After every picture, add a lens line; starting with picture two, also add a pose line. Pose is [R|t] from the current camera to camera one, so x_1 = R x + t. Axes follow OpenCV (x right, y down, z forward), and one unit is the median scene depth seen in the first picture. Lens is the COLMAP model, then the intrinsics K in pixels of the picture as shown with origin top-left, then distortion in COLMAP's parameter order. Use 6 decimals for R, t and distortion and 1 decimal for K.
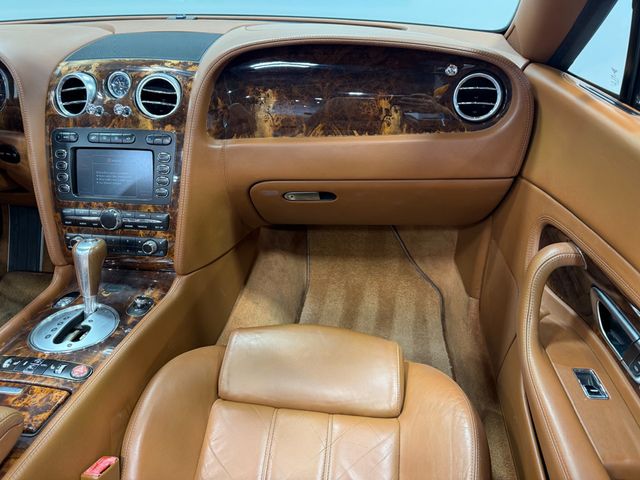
lens RADIAL K [[455.6, 0, 319.0], [0, 455.6, 241.8], [0, 0, 1]] dist [0.060325, -0.090032]
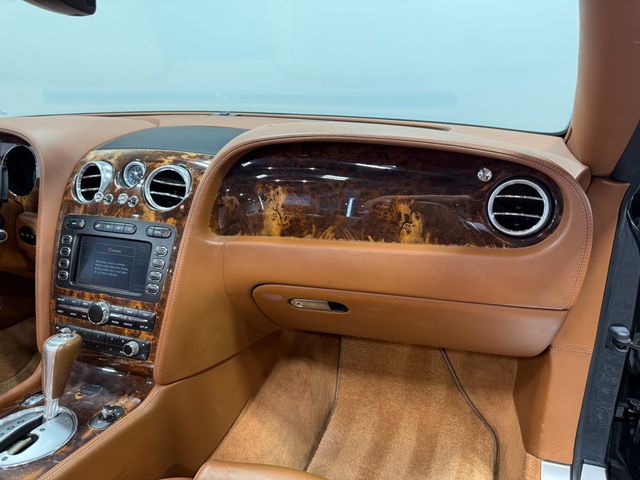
lens RADIAL K [[455.6, 0, 324.0], [0, 455.6, 237.4], [0, 0, 1]] dist [0.060325, -0.090032]
pose [[0.981074, 0.067606, -0.181445, 0.148690], [-0.103632, 0.974891, -0.197098, -0.062332], [0.163564, 0.212171, 0.963447, 0.158761]]
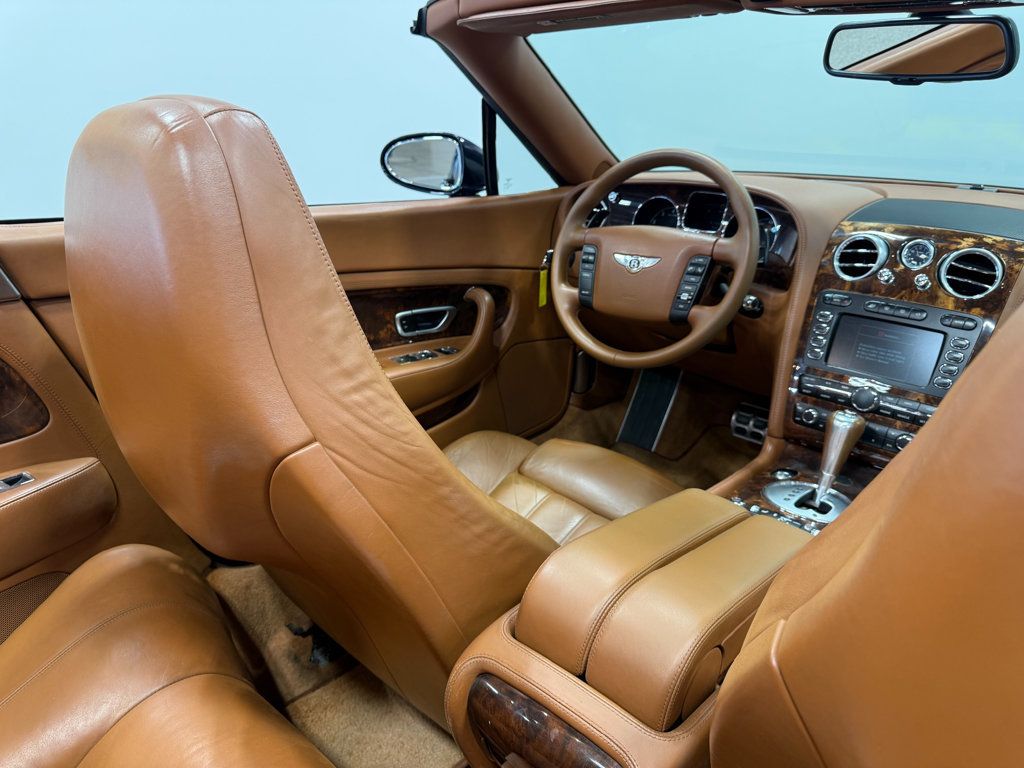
lens RADIAL K [[728.9, 0, 512.5], [0, 728.9, 385.2], [0, 0, 1]] dist [0.060325, -0.090032]
pose [[0.831919, 0.235708, -0.502348, -0.322279], [-0.321586, 0.942565, -0.090303, 0.264855], [0.452210, 0.236673, 0.859937, -0.482429]]
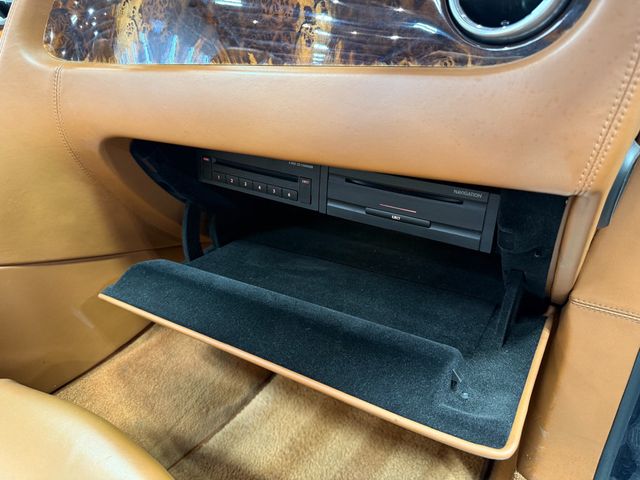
lens RADIAL K [[455.6, 0, 320.6], [0, 455.6, 241.1], [0, 0, 1]] dist [0.060325, -0.090032]
pose [[0.915639, 0.203232, -0.346845, 0.357094], [-0.250560, 0.963223, -0.097062, -0.018569], [0.314363, 0.175780, 0.932887, 0.589097]]
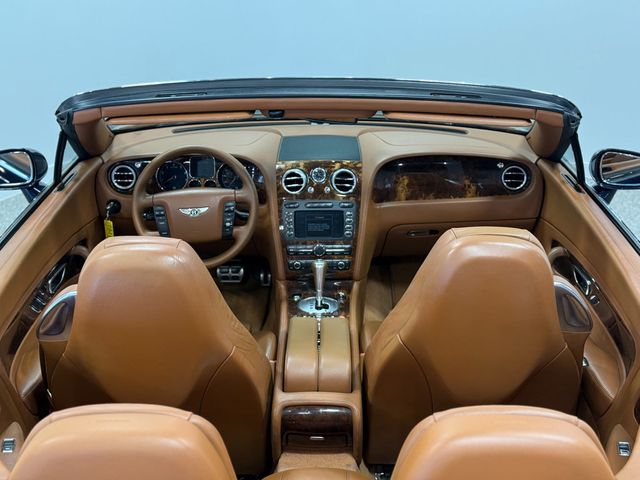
lens RADIAL K [[908.1, 0, 320.0], [0, 908.1, 243.9], [0, 0, 1]] dist [0.134437, 0.000000]
pose [[0.990056, -0.041263, 0.134489, -0.935994], [0.057397, 0.991307, -0.118390, 0.348061], [-0.128435, 0.124932, 0.983817, -2.489606]]
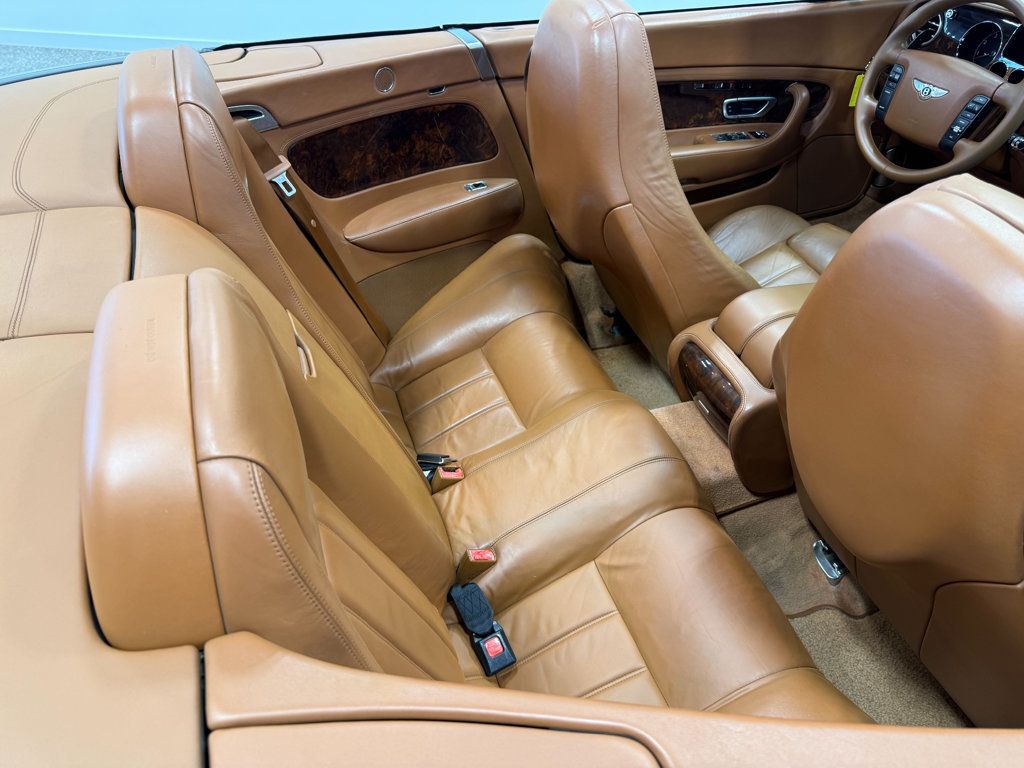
lens RADIAL K [[728.9, 0, 517.9], [0, 728.9, 393.6], [0, 0, 1]] dist [0.060325, -0.090032]
pose [[0.476793, 0.607019, -0.635765, 0.201262], [-0.462807, 0.788259, 0.405535, 0.128091], [0.747314, 0.100880, 0.656768, -1.006537]]
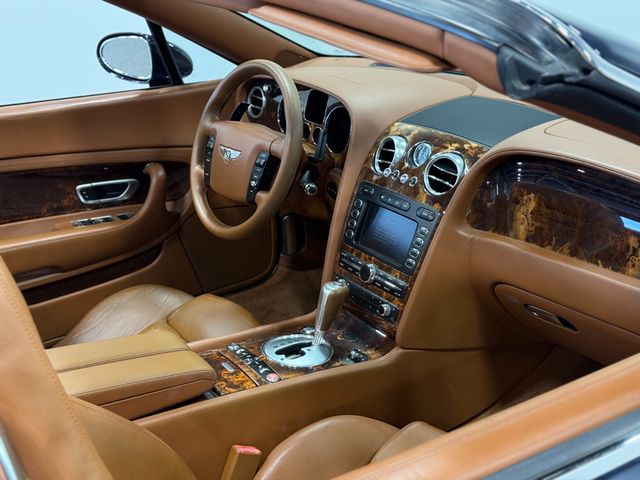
lens RADIAL K [[908.1, 0, 319.4], [0, 908.1, 236.4], [0, 0, 1]] dist [0.134437, 0.000000]
pose [[0.665776, 0.269645, -0.695725, 0.912125], [-0.367129, 0.930125, 0.009168, -0.106573], [0.649583, 0.249317, 0.718250, -0.594677]]
